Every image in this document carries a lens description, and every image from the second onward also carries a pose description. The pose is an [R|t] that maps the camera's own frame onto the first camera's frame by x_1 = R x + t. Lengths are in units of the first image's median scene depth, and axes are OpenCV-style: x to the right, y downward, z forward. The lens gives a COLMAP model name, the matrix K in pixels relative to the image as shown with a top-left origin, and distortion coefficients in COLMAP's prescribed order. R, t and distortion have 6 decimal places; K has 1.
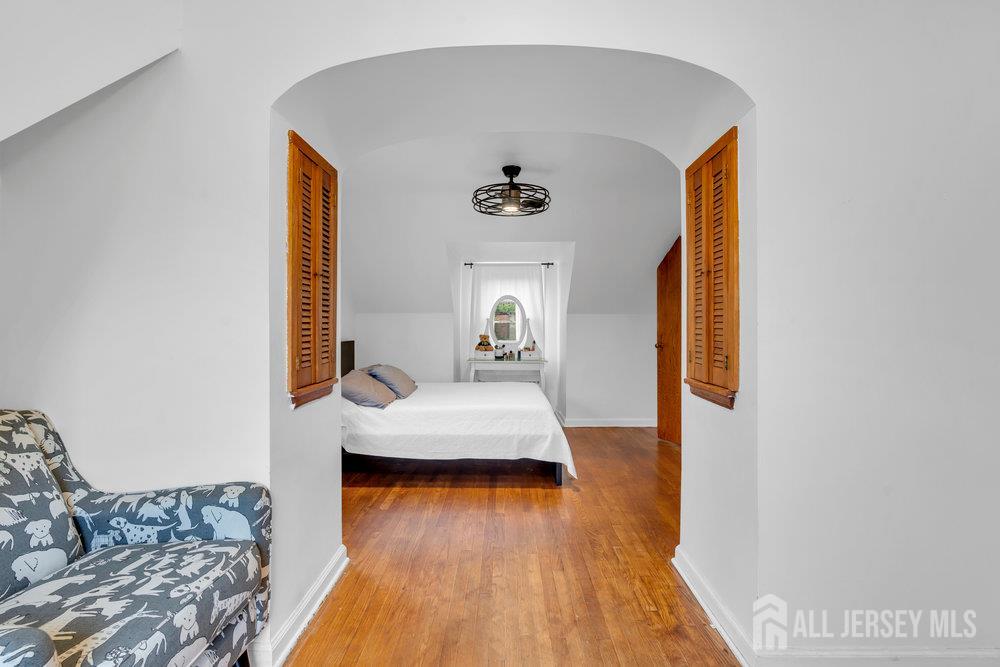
lens RADIAL K [[449.6, 0, 498.7], [0, 449.6, 330.3], [0, 0, 1]] dist [-0.007839, 0.001061]
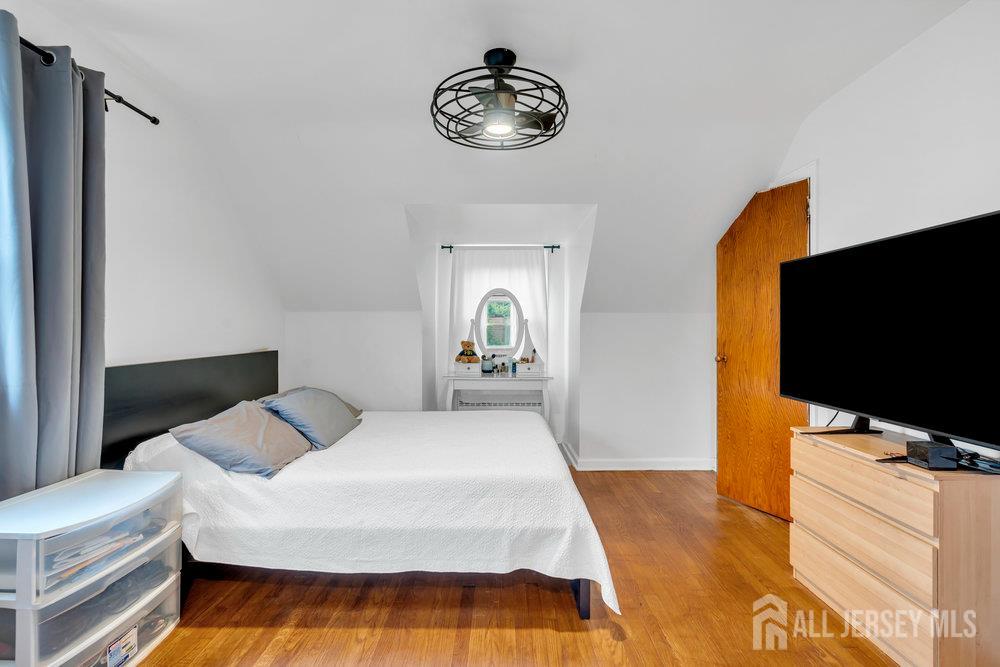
lens RADIAL K [[449.6, 0, 498.7], [0, 449.6, 330.3], [0, 0, 1]] dist [-0.007839, 0.001061]
pose [[0.999962, 0.000589, 0.008650, 0.017060], [-0.000533, 0.999979, -0.006451, -0.004373], [-0.008653, 0.006446, 0.999942, 0.325070]]
